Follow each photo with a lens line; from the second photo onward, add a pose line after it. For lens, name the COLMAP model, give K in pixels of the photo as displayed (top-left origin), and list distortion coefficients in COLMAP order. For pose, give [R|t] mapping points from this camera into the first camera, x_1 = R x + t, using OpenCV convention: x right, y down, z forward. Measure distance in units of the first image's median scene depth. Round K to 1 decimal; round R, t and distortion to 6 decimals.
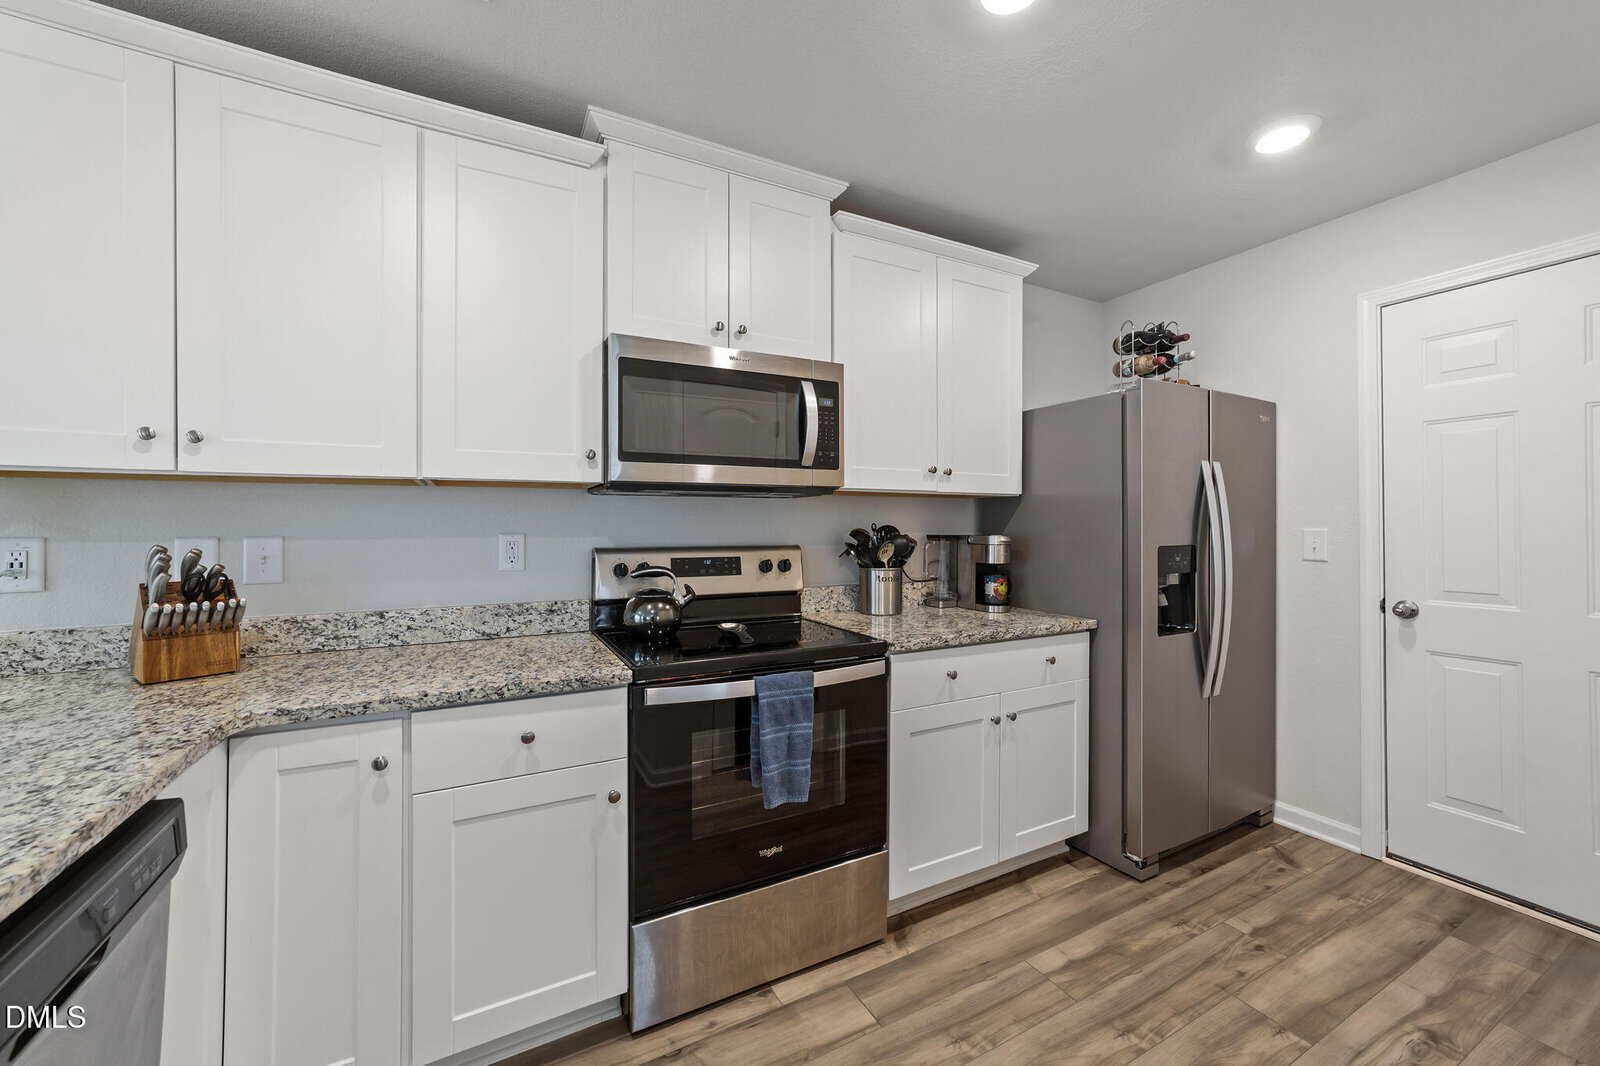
lens RADIAL K [[610.7, 0, 804.5], [0, 610.7, 527.3], [0, 0, 1]] dist [-0.020015, 0.009004]
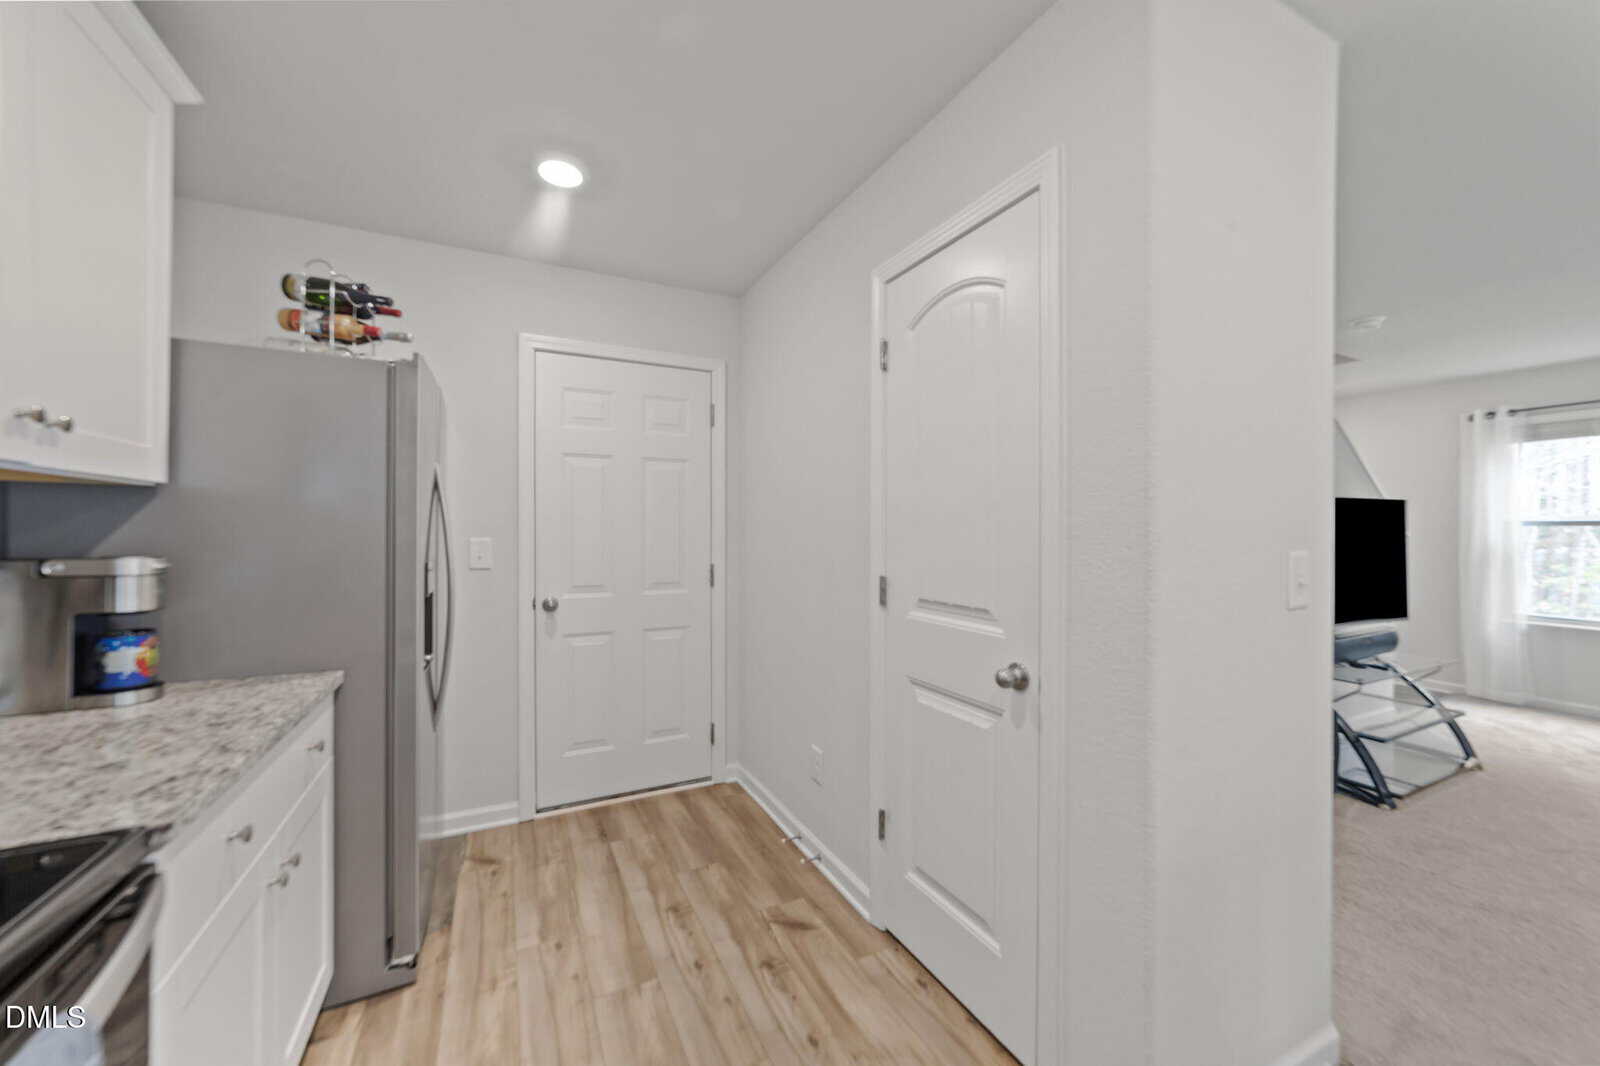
lens RADIAL K [[610.5, 0, 806.2], [0, 610.5, 534.3], [0, 0, 1]] dist [-0.000357, 0.000073]
pose [[0.024011, -0.005574, 0.999696, -0.236364], [-0.006647, 0.999961, 0.005735, -0.017010], [-0.999690, -0.006783, 0.023973, 0.465093]]
